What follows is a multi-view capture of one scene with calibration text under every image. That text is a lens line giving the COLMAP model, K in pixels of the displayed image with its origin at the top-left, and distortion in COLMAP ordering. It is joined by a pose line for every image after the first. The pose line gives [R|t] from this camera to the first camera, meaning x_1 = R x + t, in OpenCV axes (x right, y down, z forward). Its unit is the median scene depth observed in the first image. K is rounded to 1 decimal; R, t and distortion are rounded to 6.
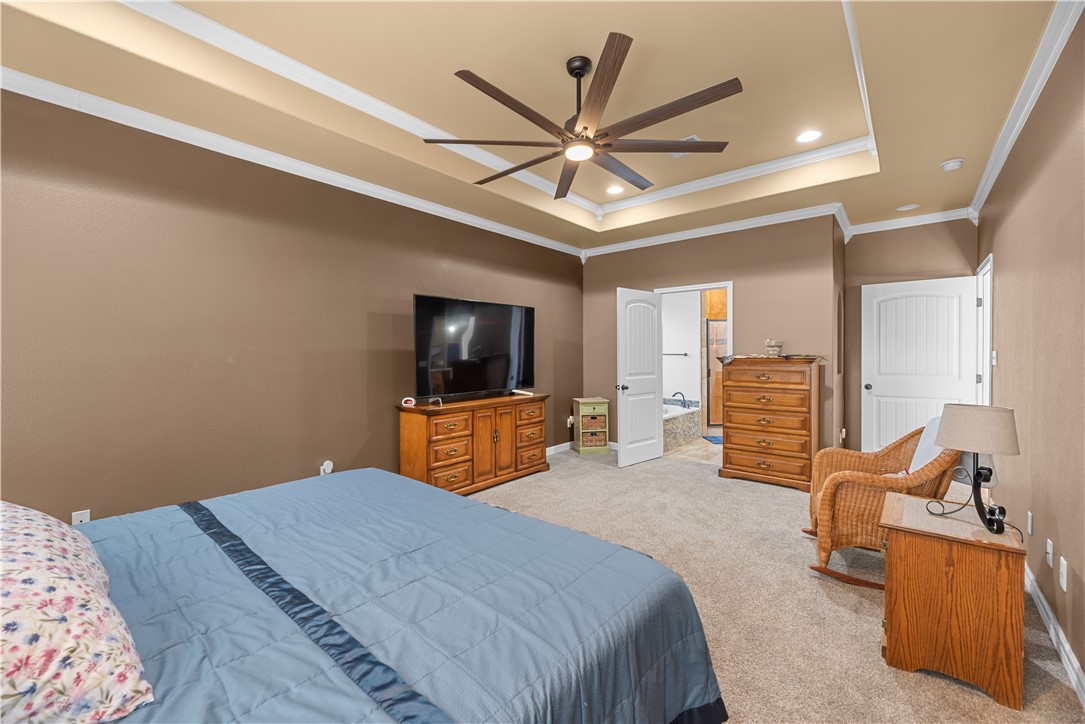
lens RADIAL K [[434.9, 0, 541.9], [0, 434.9, 359.0], [0, 0, 1]] dist [-0.006870, -0.000494]
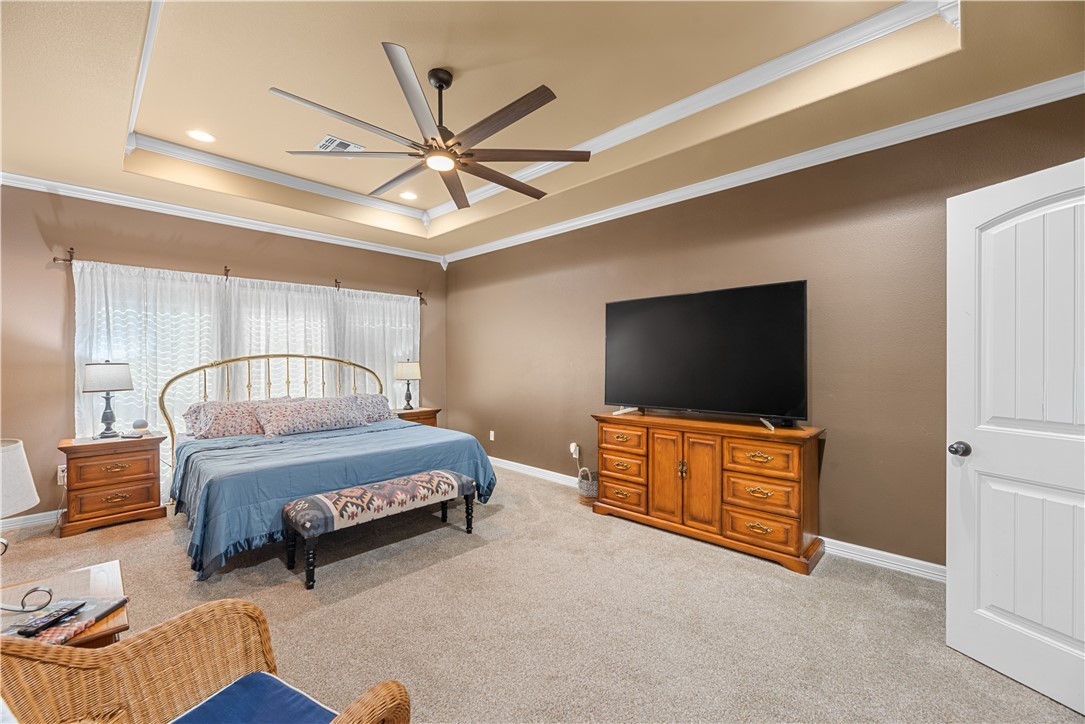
lens RADIAL K [[434.9, 0, 542.0], [0, 434.9, 361.3], [0, 0, 1]] dist [-0.006870, -0.000494]
pose [[-0.076843, 0.002217, -0.997041, 0.667694], [-0.005861, 0.999979, 0.002675, -0.011552], [0.997026, 0.006049, -0.076828, 0.819717]]
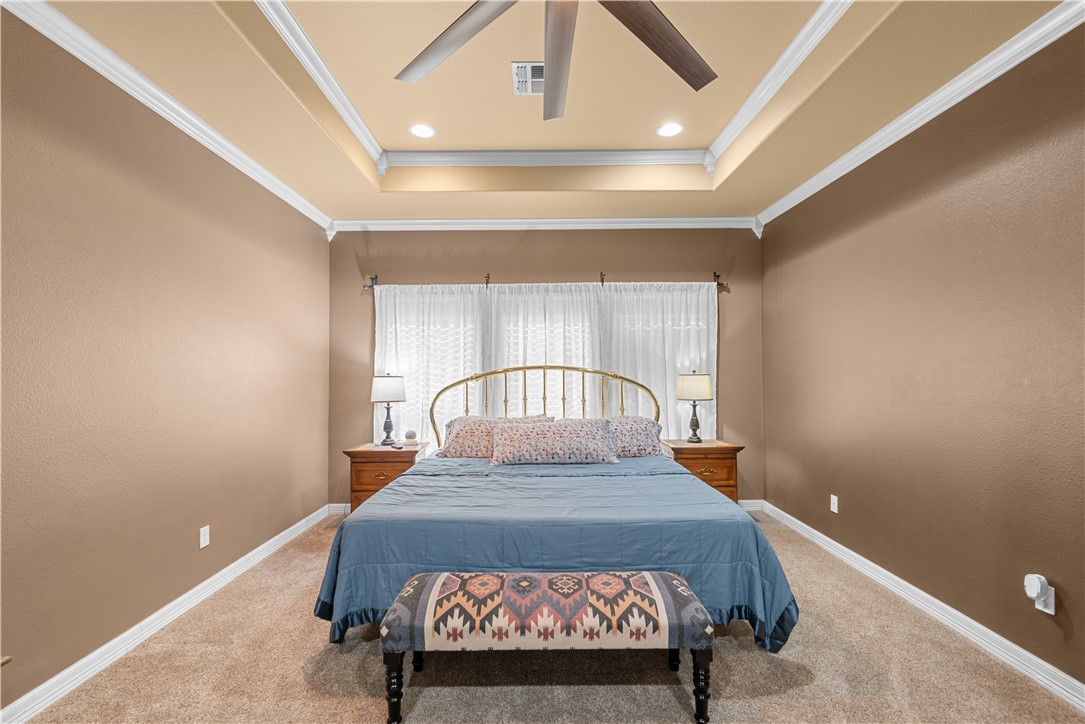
lens RADIAL K [[455.2, 0, 536.2], [0, 455.2, 365.6], [0, 0, 1]] dist [-0.004920, 0.000014]
pose [[-0.770241, -0.007215, -0.637712, 0.498245], [-0.000661, 0.999944, -0.010516, -0.011917], [0.637753, -0.007679, -0.770203, 0.831337]]
